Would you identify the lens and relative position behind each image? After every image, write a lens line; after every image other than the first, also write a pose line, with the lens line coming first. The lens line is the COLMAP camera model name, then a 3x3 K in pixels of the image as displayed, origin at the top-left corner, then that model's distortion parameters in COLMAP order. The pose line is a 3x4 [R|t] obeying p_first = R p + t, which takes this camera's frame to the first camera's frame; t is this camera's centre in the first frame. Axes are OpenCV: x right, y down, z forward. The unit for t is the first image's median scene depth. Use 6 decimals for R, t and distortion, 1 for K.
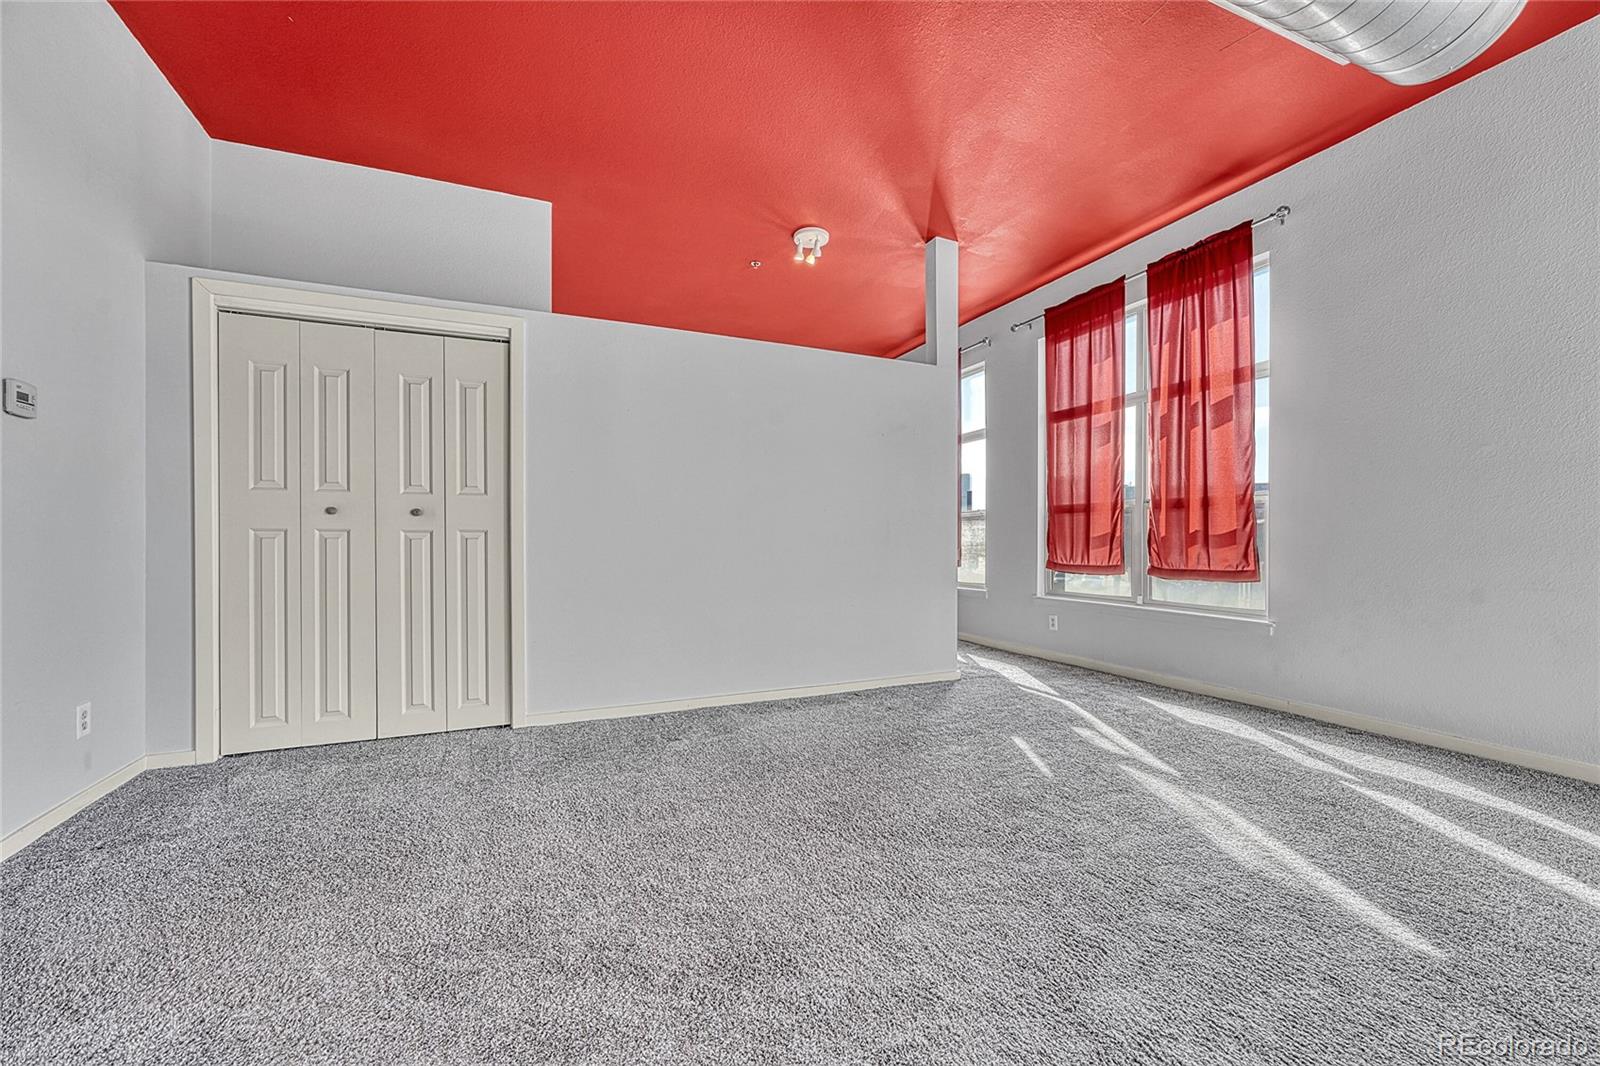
lens RADIAL K [[632.3, 0, 794.7], [0, 632.3, 541.2], [0, 0, 1]] dist [-0.008744, 0.002401]
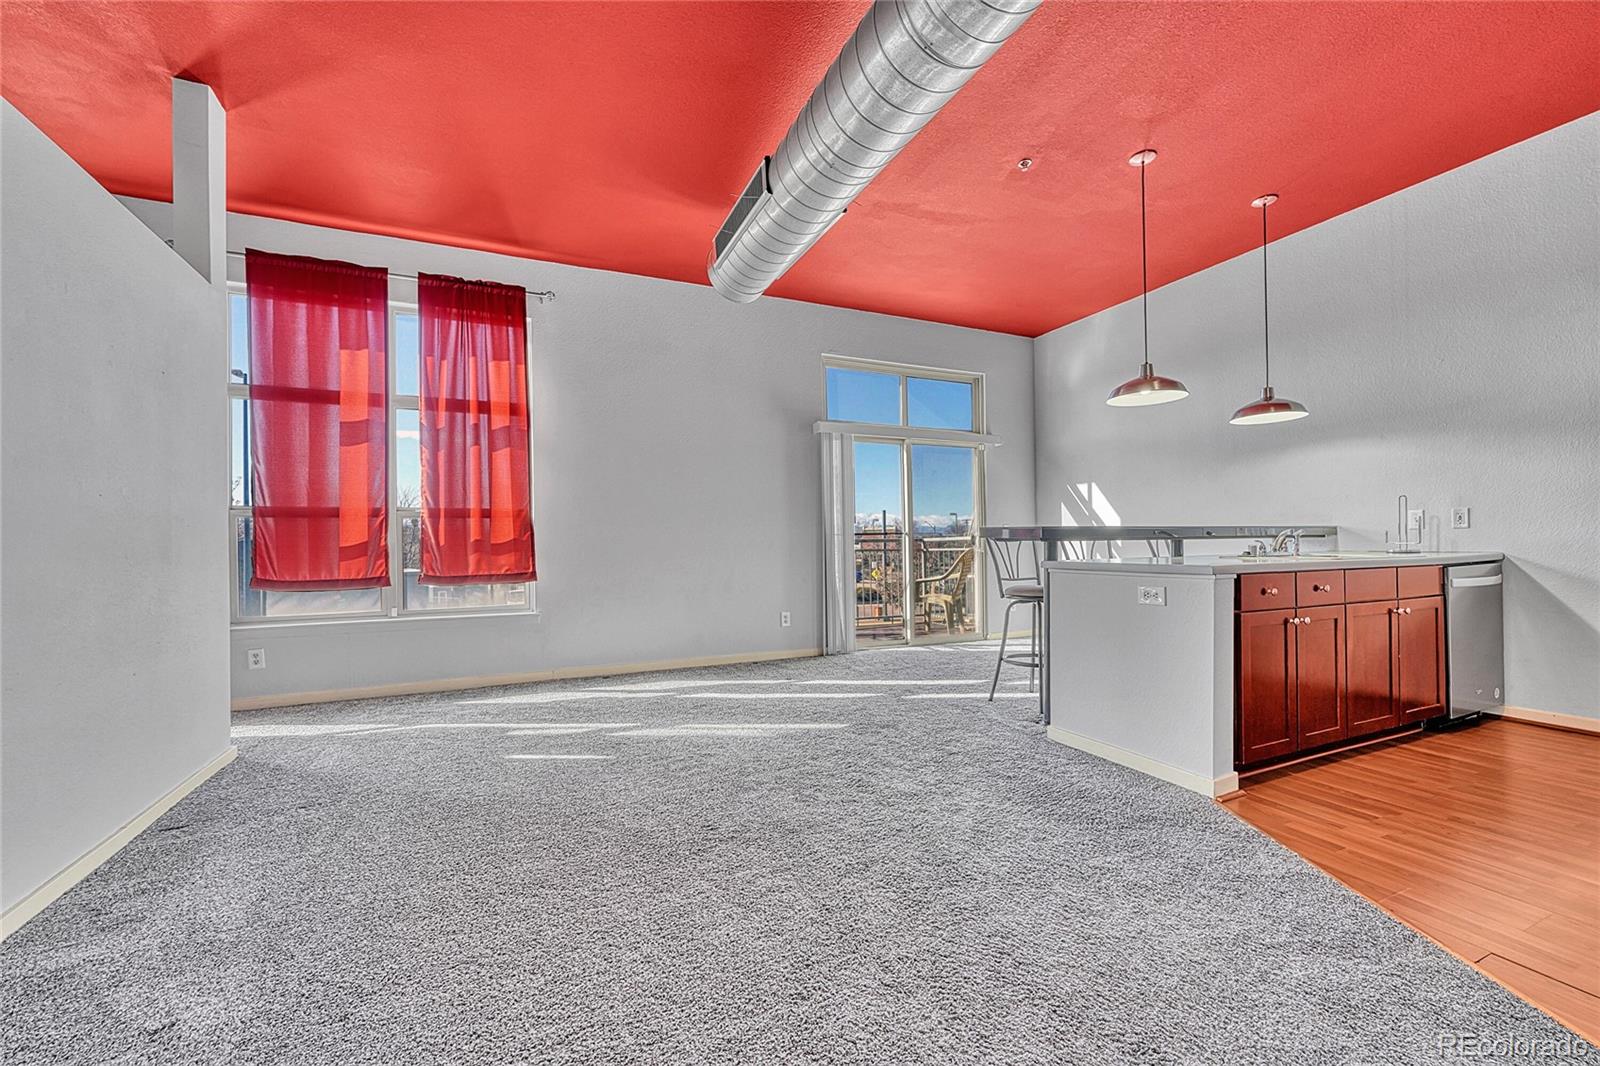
lens RADIAL K [[632.3, 0, 794.7], [0, 632.3, 541.2], [0, 0, 1]] dist [-0.008744, 0.002401]
pose [[-0.014048, 0.001871, 0.999900, -0.495127], [0.015439, 0.999879, -0.001654, -0.003124], [-0.999782, 0.015414, -0.014076, 0.475548]]
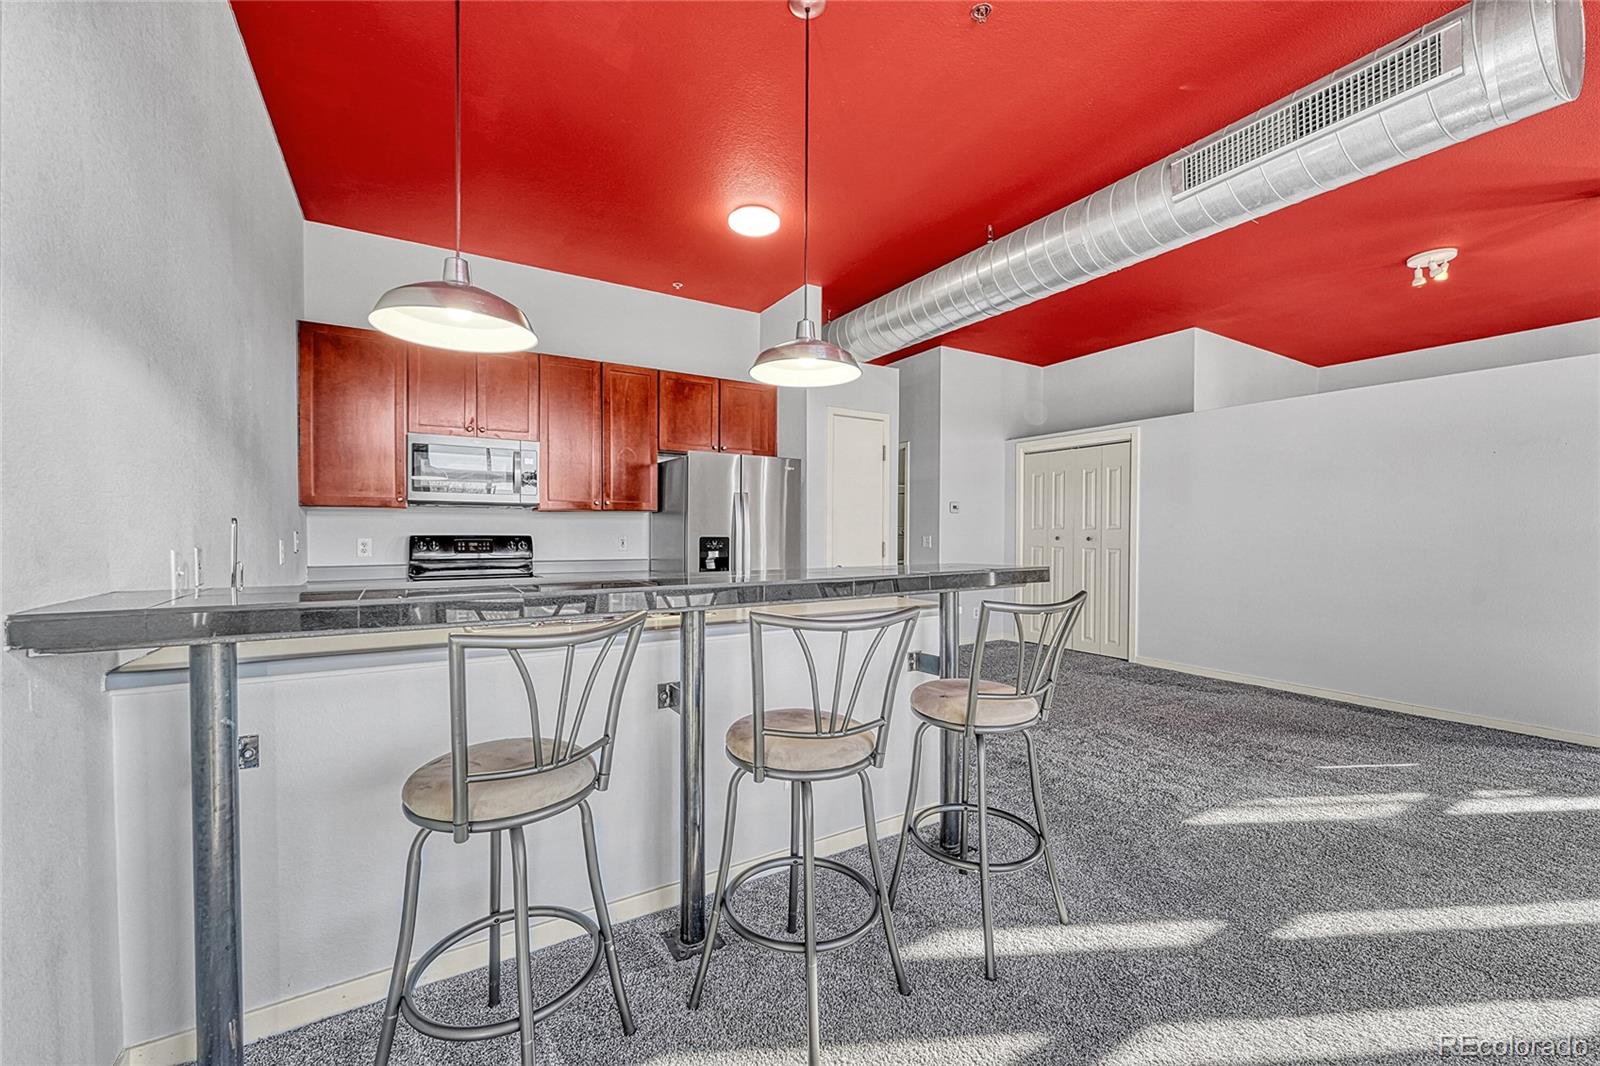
lens RADIAL K [[635.8, 0, 797.3], [0, 635.8, 540.9], [0, 0, 1]] dist [-0.001165, 0.000573]
pose [[0.141625, 0.016275, -0.989787, 1.005978], [-0.005810, 0.999861, 0.015610, -0.053856], [0.989903, 0.003540, 0.141700, -0.140842]]
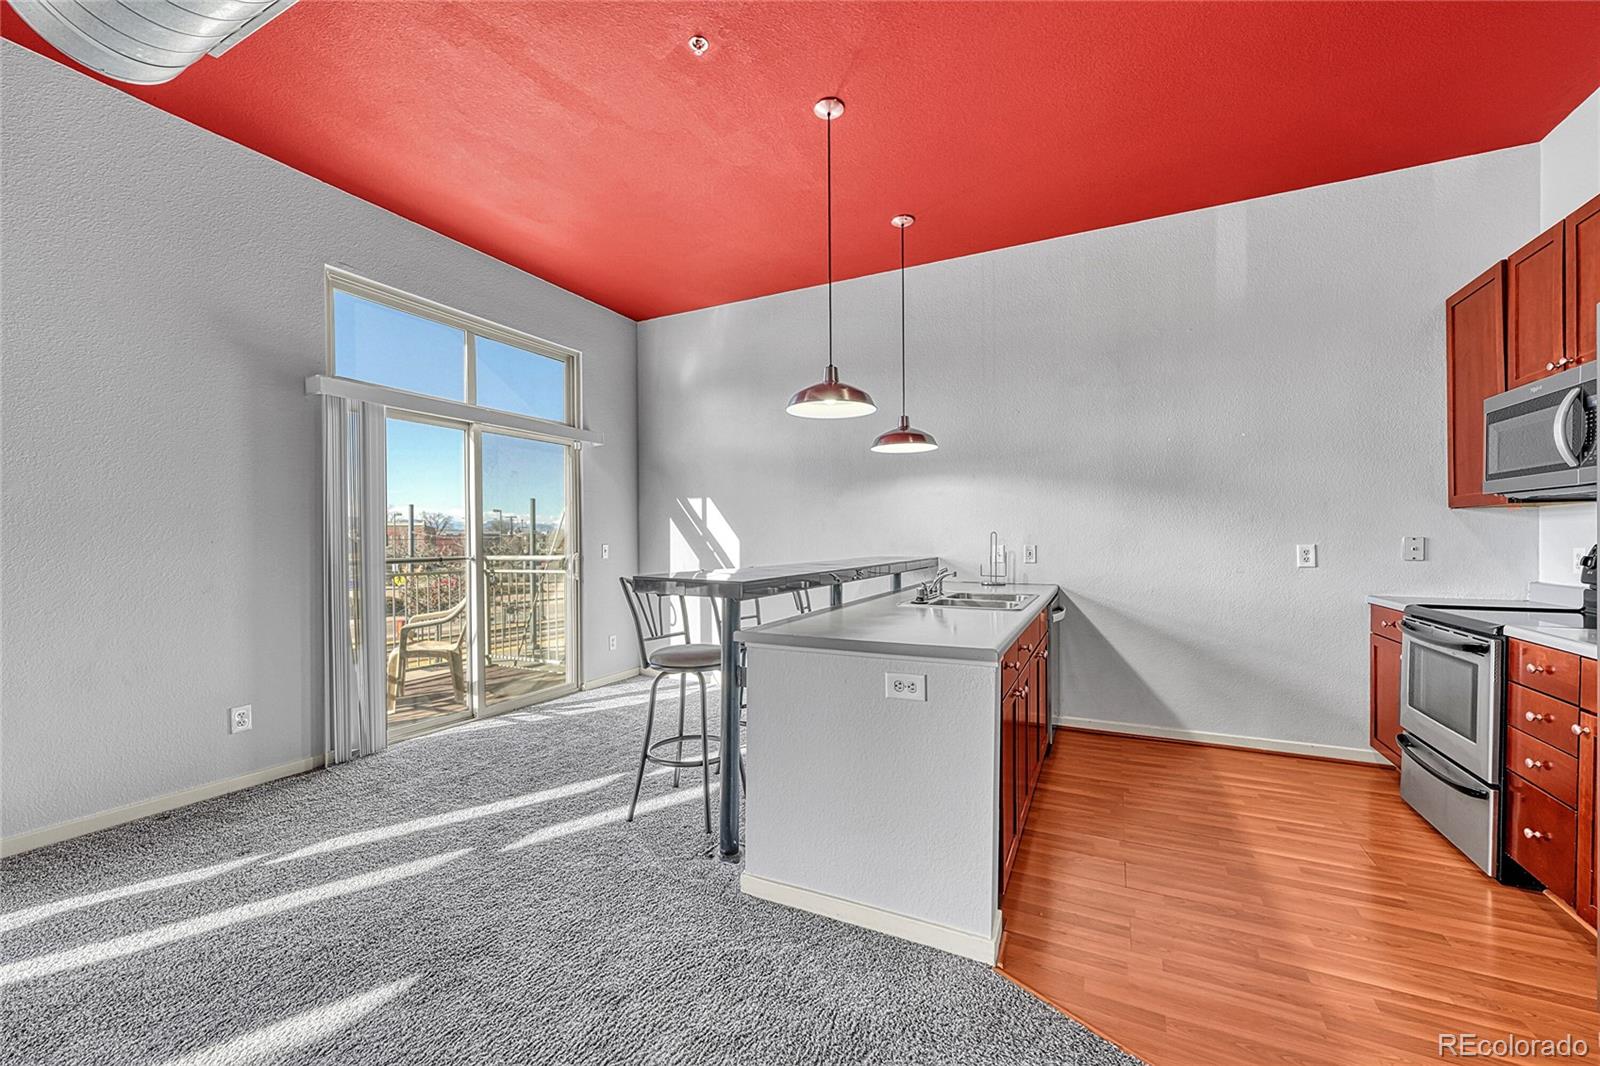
lens RADIAL K [[635.8, 0, 797.3], [0, 635.8, 540.9], [0, 0, 1]] dist [-0.001165, 0.000573]
pose [[-0.647603, -0.002755, 0.761973, -0.130733], [0.005859, 0.999946, 0.008595, -0.057526], [-0.761955, 0.010031, -0.647552, 0.460357]]
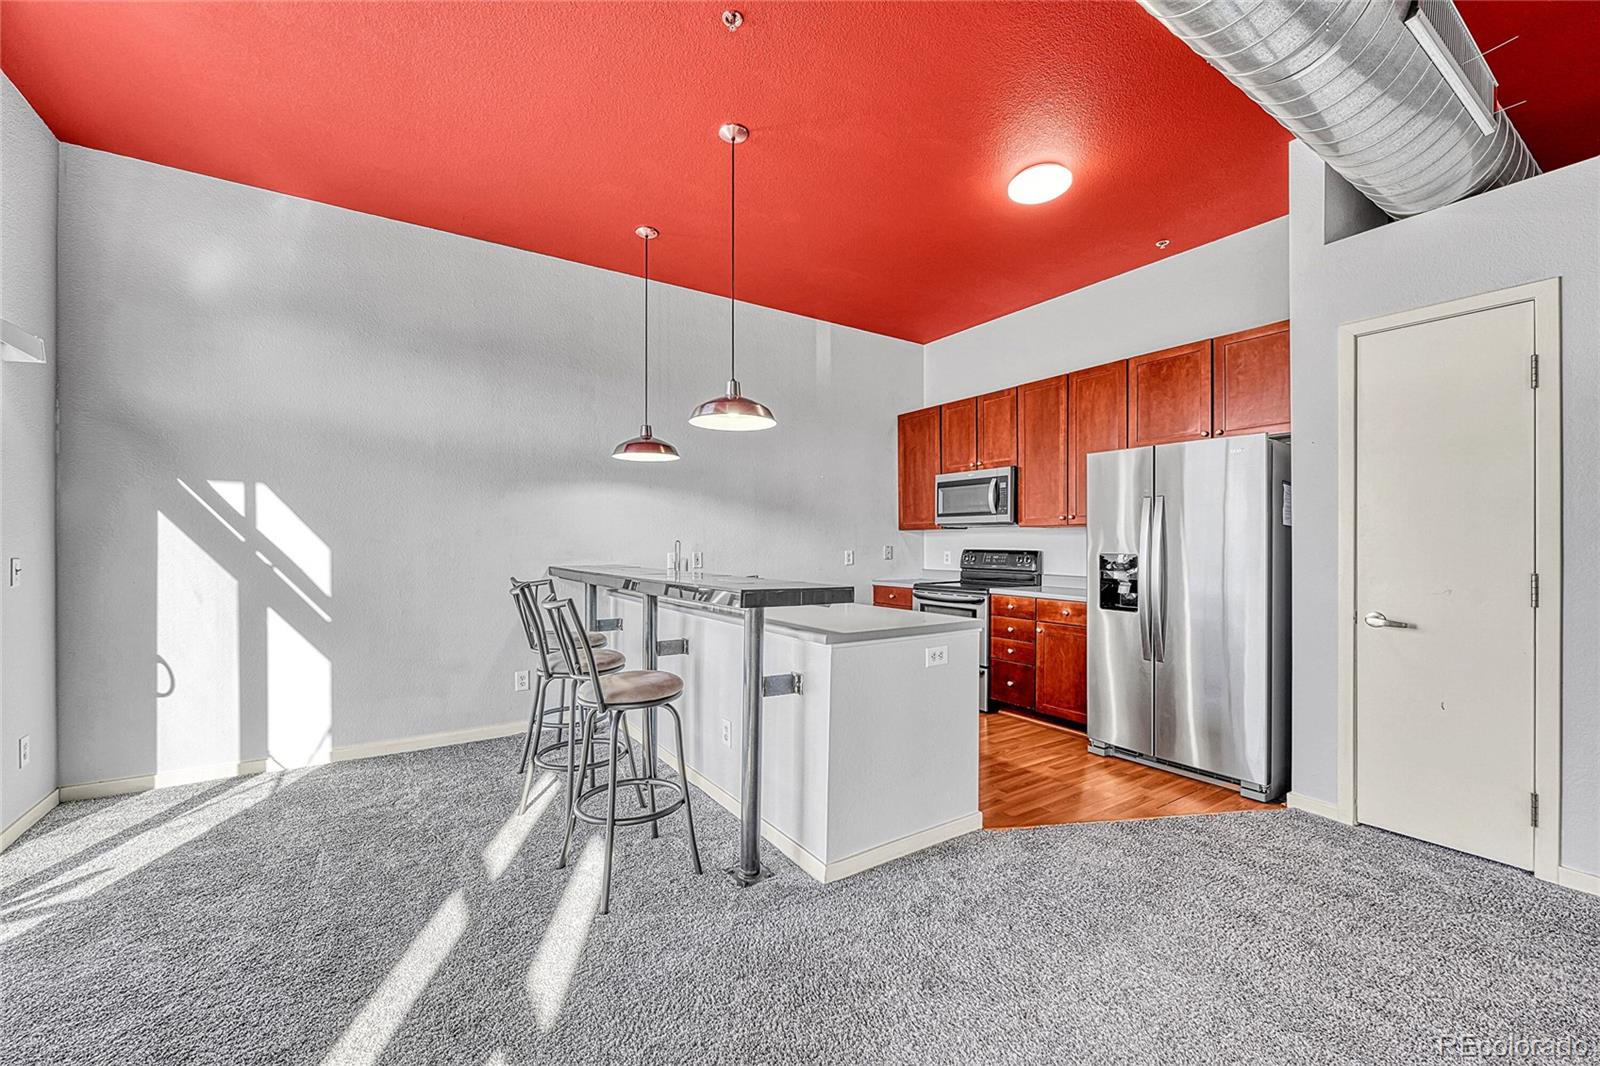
lens RADIAL K [[632.3, 0, 794.7], [0, 632.3, 541.2], [0, 0, 1]] dist [-0.008744, 0.002401]
pose [[-0.984416, -0.001813, -0.175845, 0.465885], [-0.001571, 0.999998, -0.001516, -0.059240], [0.175847, -0.001216, -0.984417, 0.709500]]
